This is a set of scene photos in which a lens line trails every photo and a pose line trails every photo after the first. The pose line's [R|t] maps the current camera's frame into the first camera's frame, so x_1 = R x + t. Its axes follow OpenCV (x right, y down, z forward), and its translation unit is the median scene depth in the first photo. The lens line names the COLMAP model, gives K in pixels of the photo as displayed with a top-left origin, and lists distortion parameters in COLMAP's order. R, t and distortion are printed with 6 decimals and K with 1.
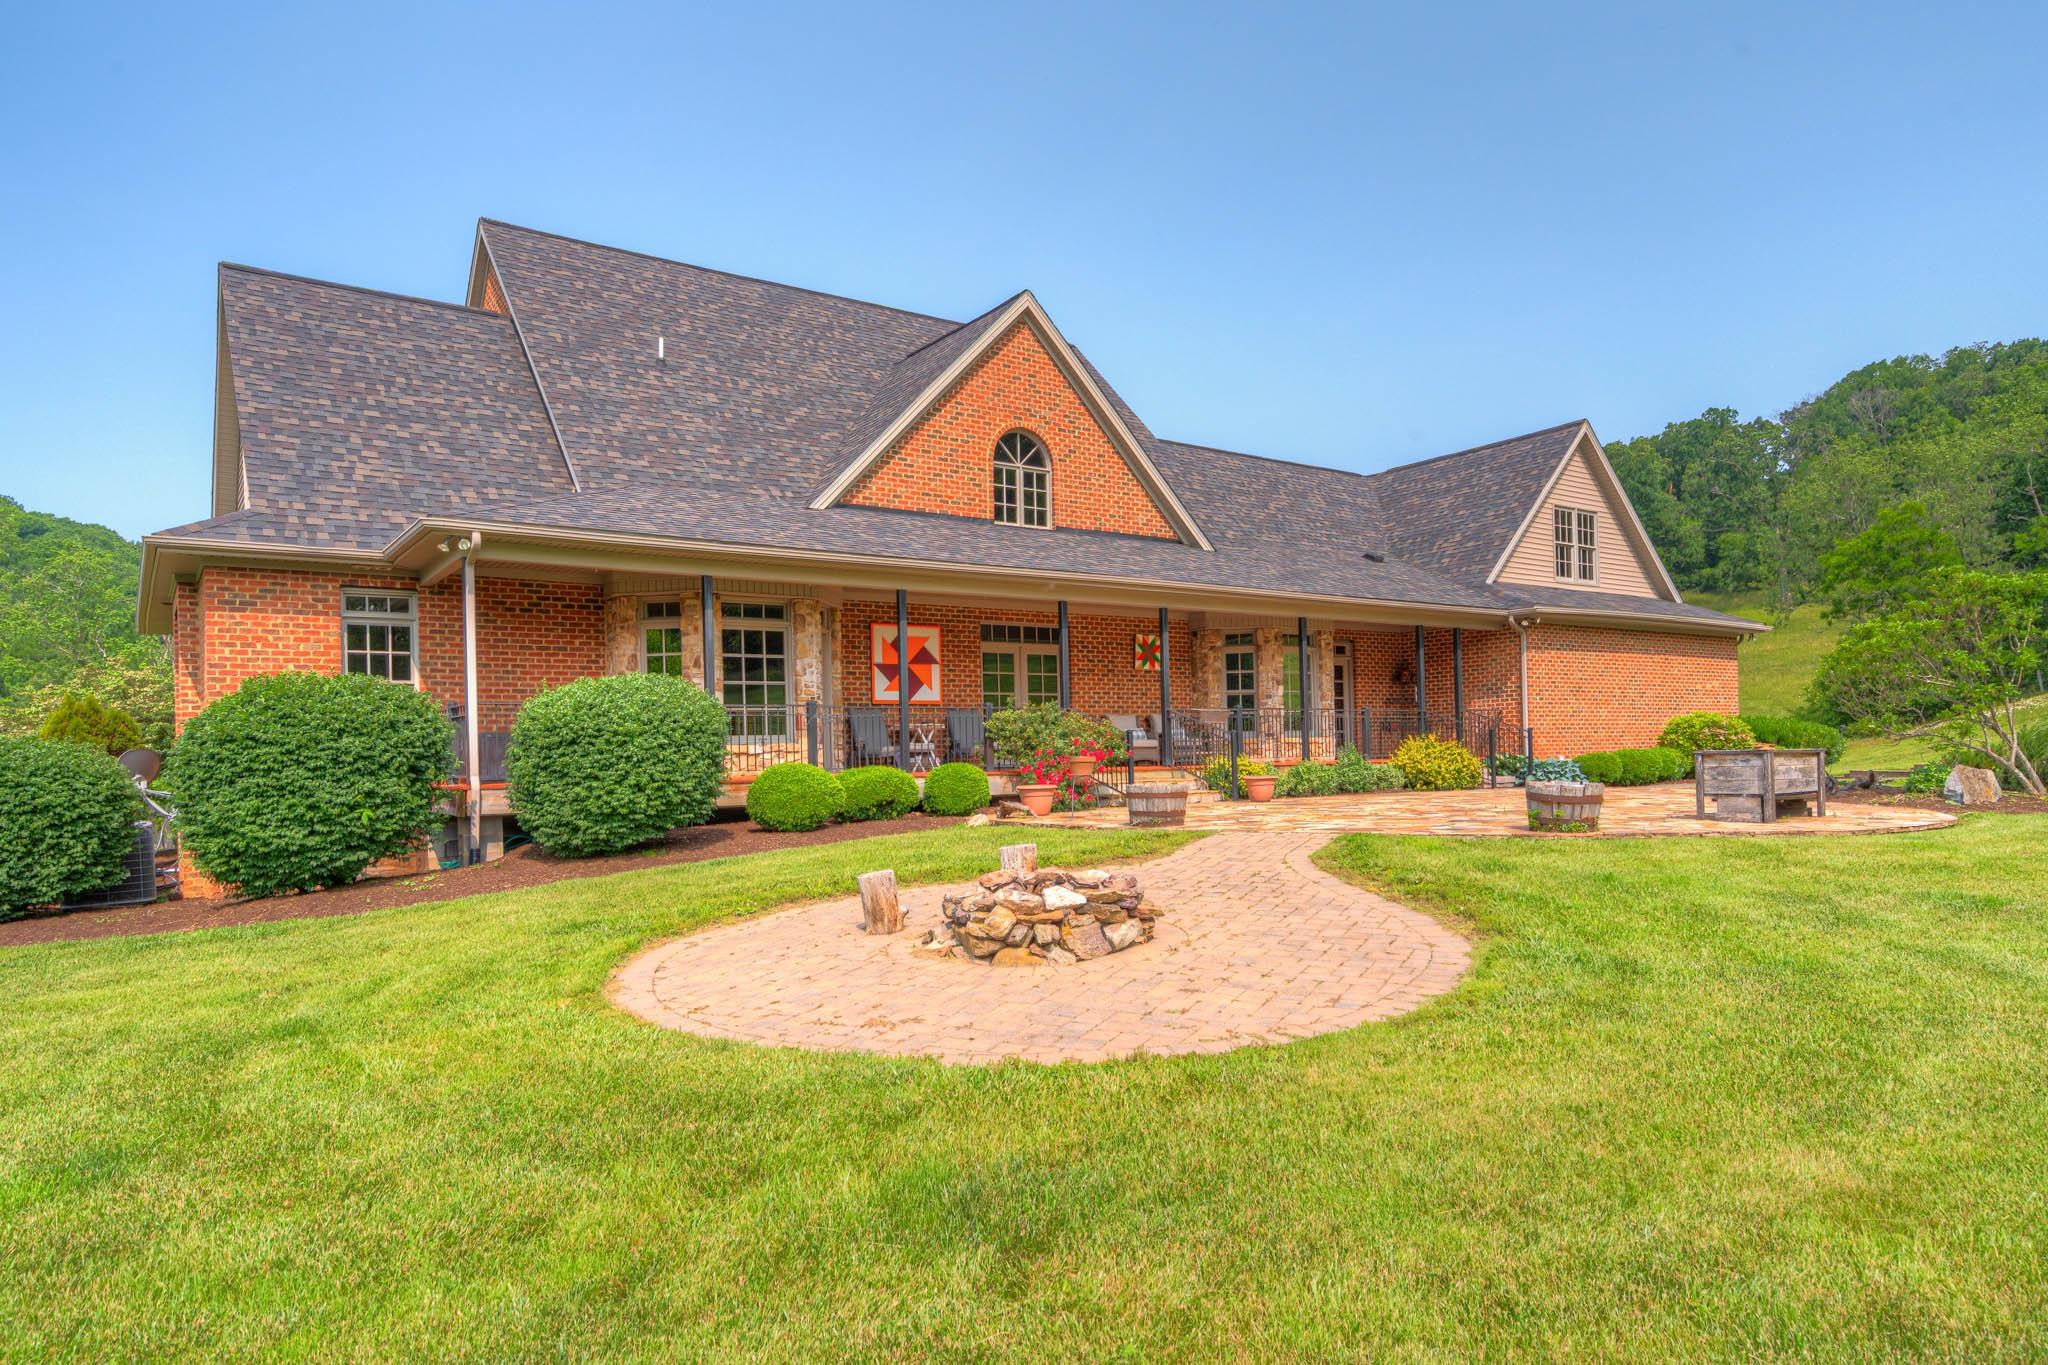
lens RADIAL K [[1242.6, 0, 1024.4], [0, 1242.6, 758.6], [0, 0, 1]] dist [0.014236, -0.000332]
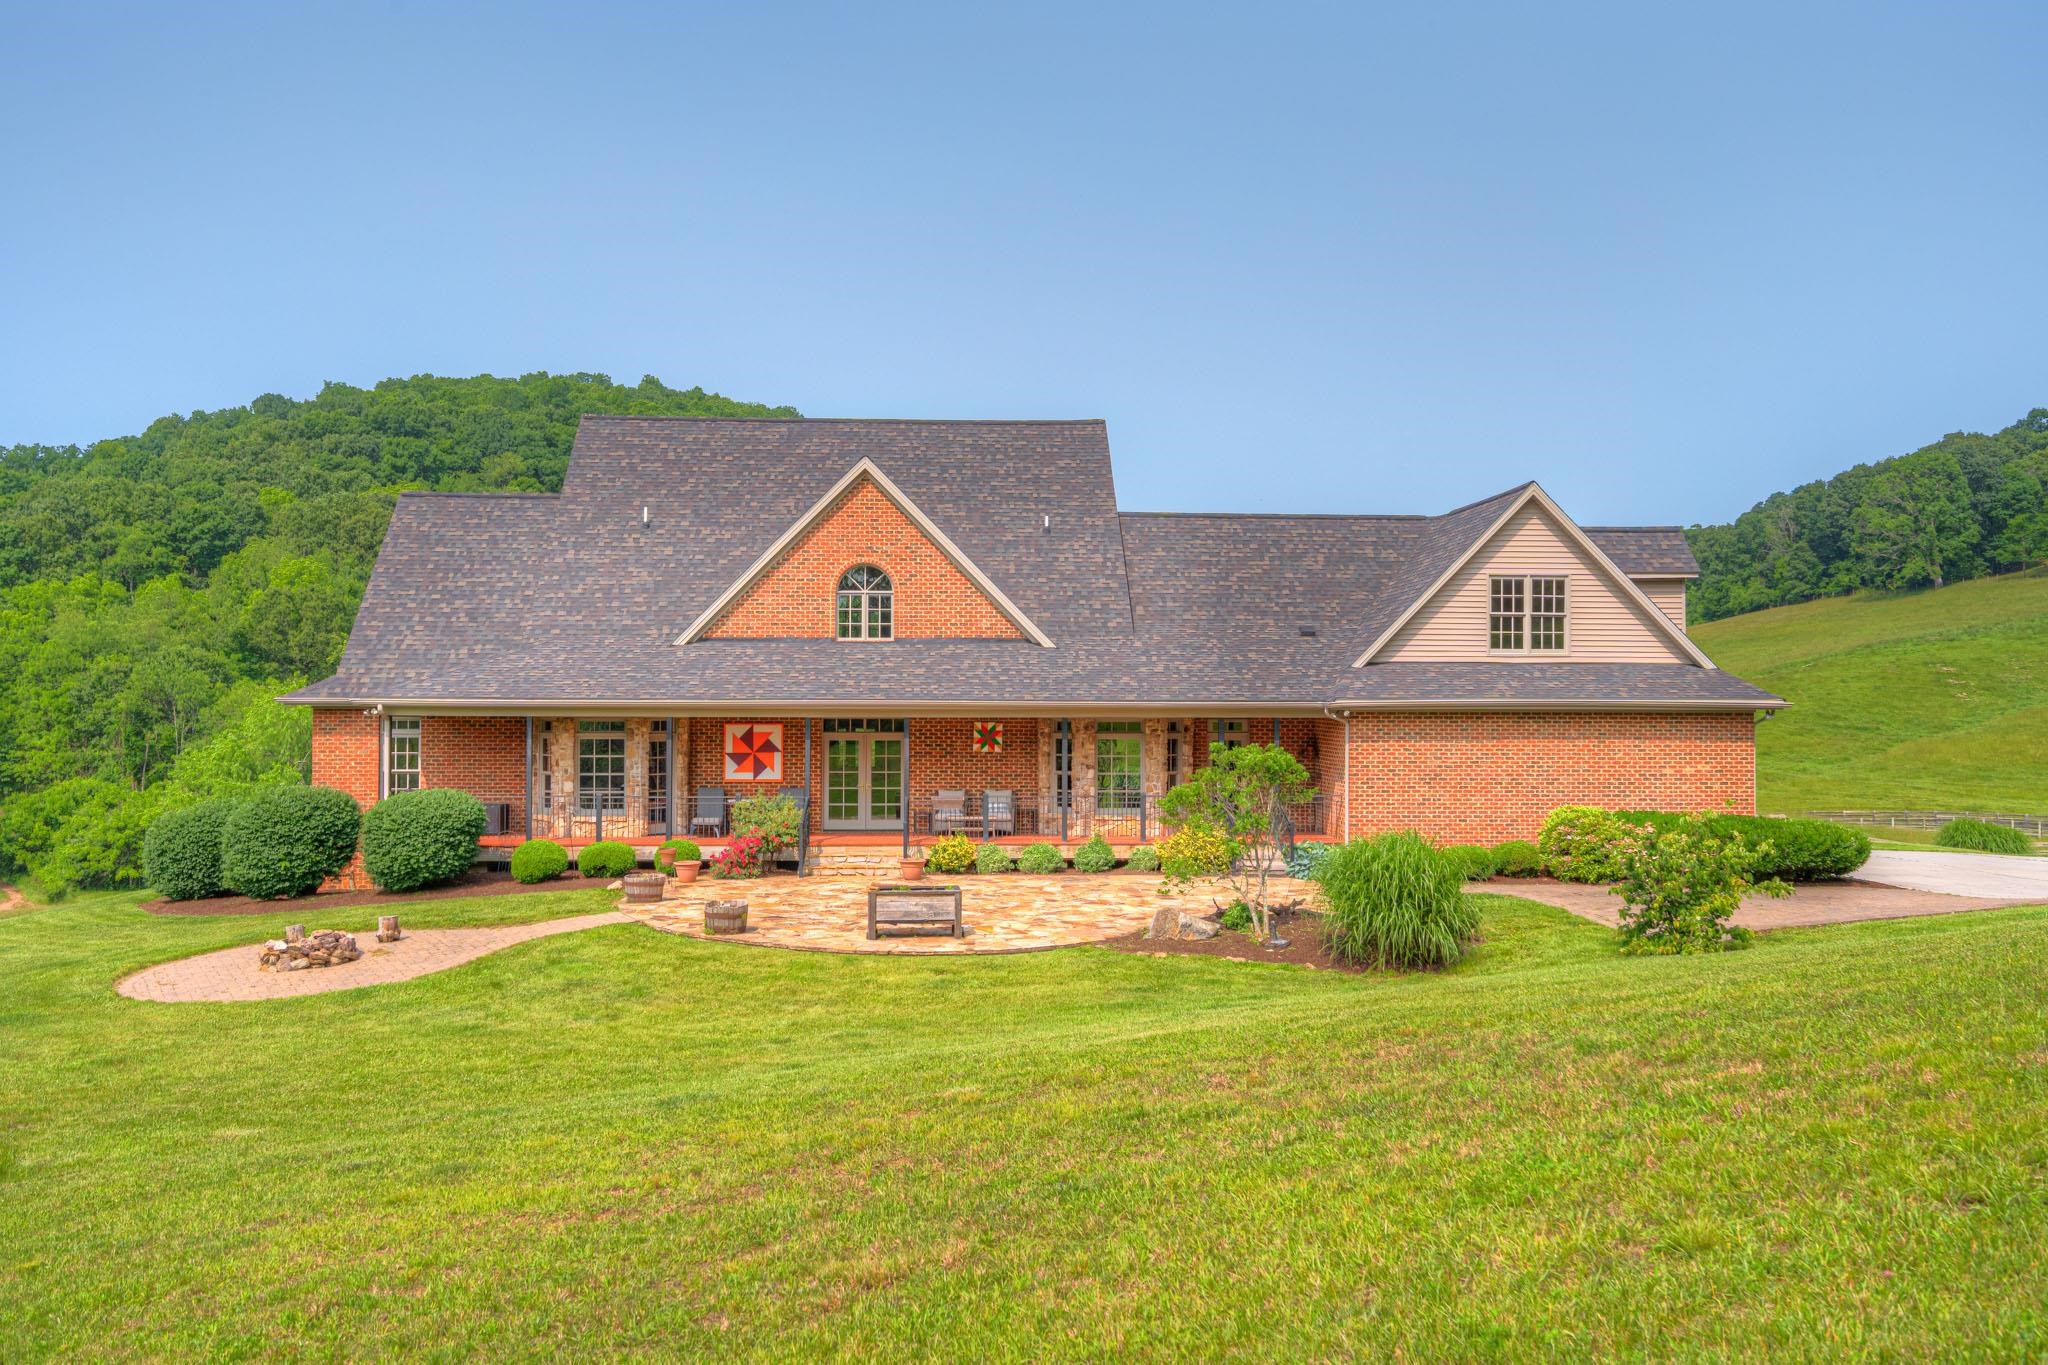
lens RADIAL K [[1681.8, 0, 1018.9], [0, 1681.8, 689.8], [0, 0, 1]] dist [0.011029, 0.001852]
pose [[0.848553, 0.023622, -0.528583, 1.030861], [-0.020273, 0.999721, 0.012132, -0.159502], [0.528722, 0.000421, 0.848795, -0.366226]]
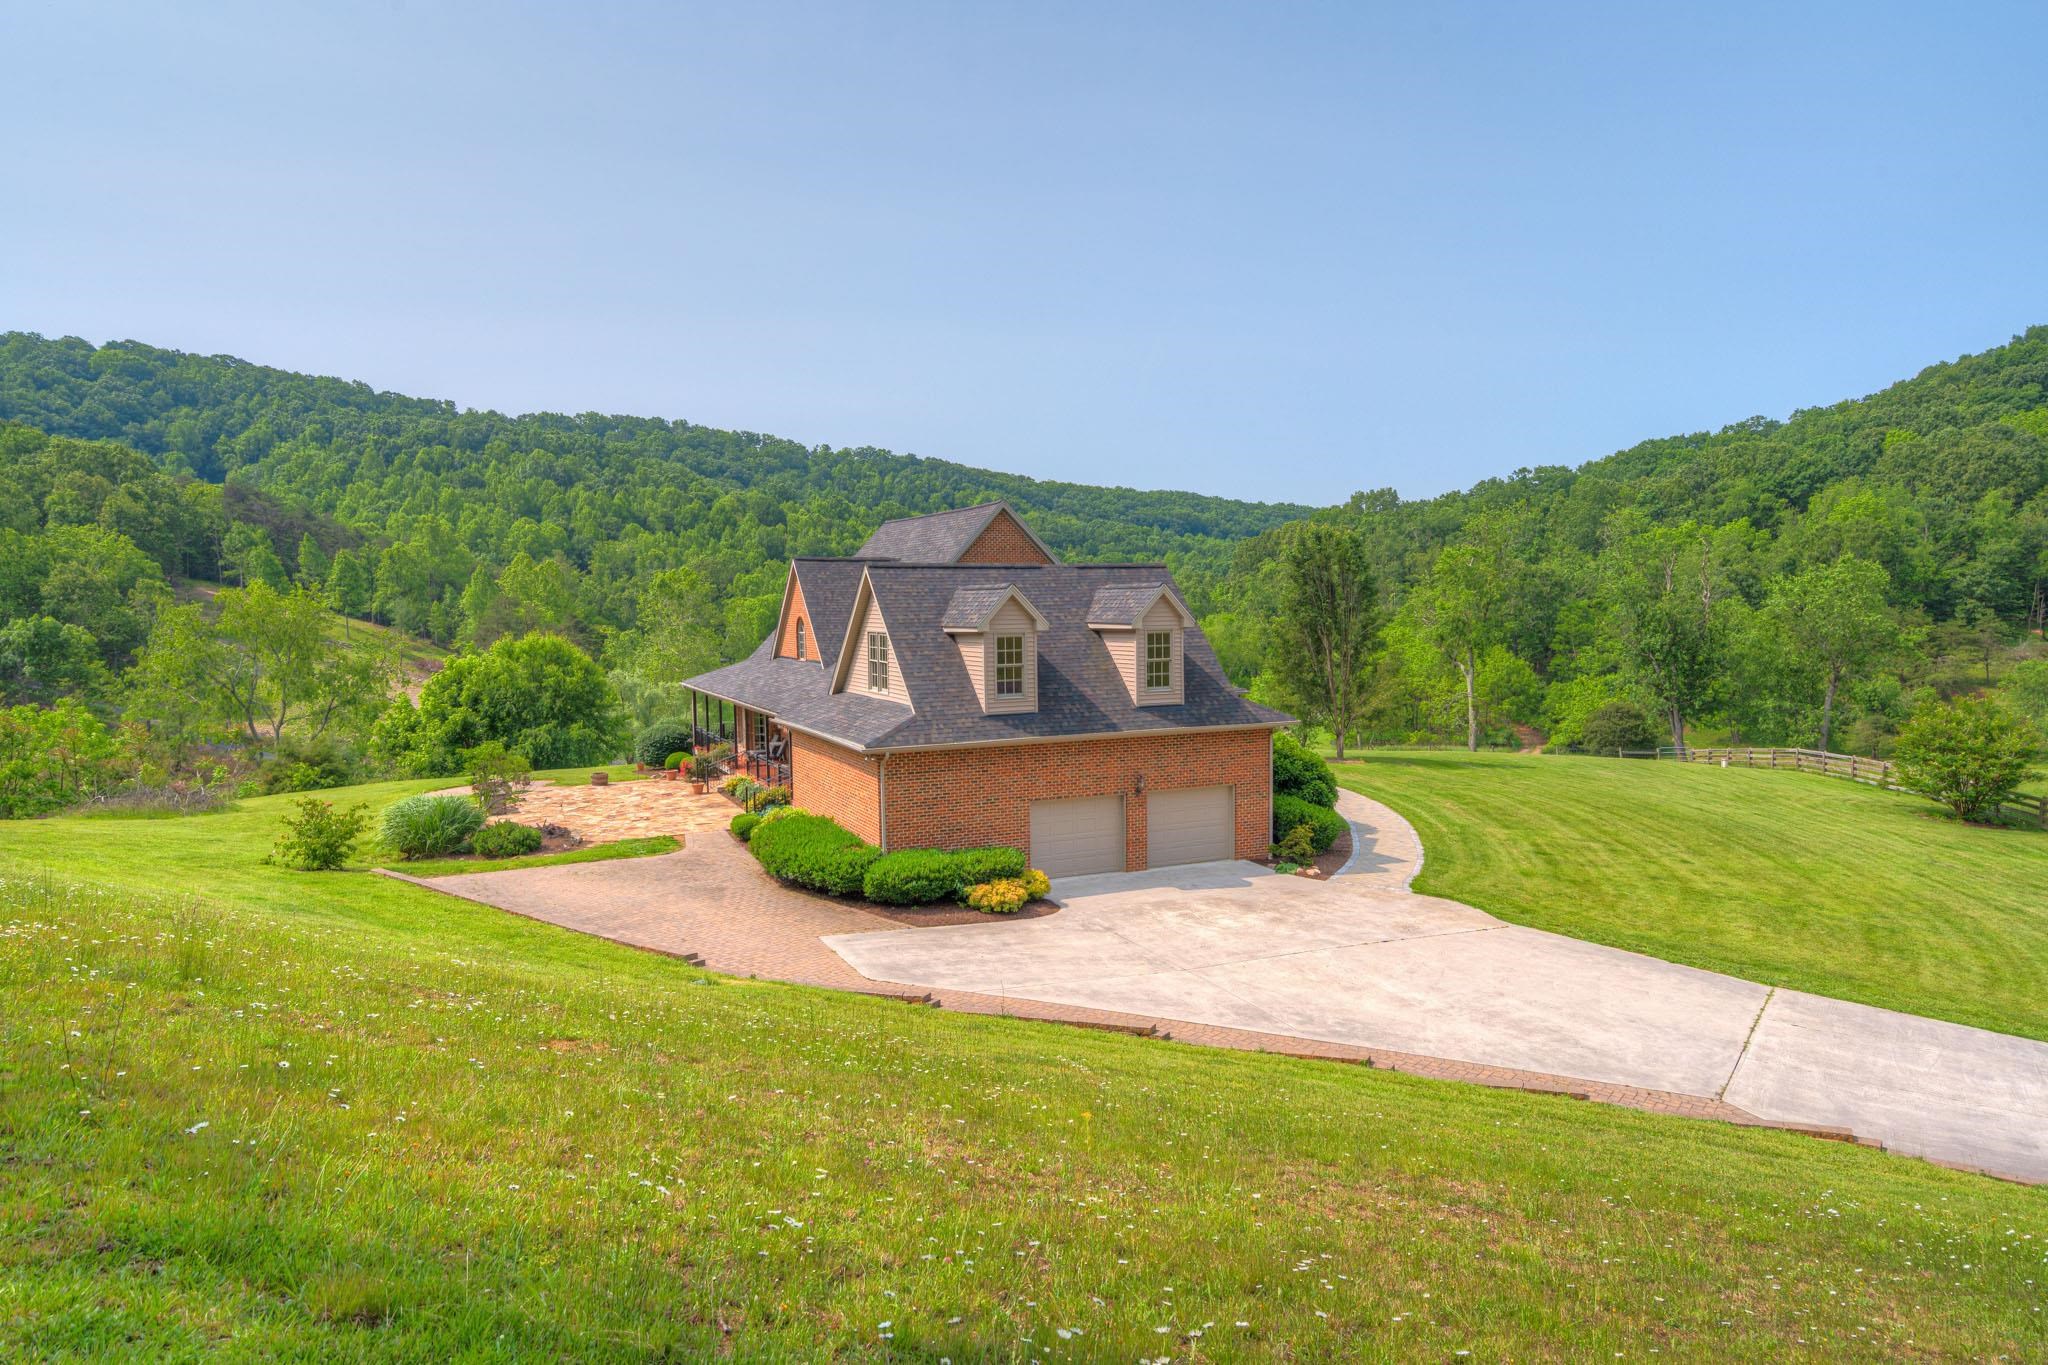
lens RADIAL K [[1283.7, 0, 1023.1], [0, 1283.7, 679.0], [0, 0, 1]] dist [0.001901, 0.016312]
pose [[-0.169036, 0.089232, -0.981562, 2.200389], [0.015607, 0.996011, 0.087857, -0.348626], [0.985486, -0.000468, -0.169754, 1.773320]]
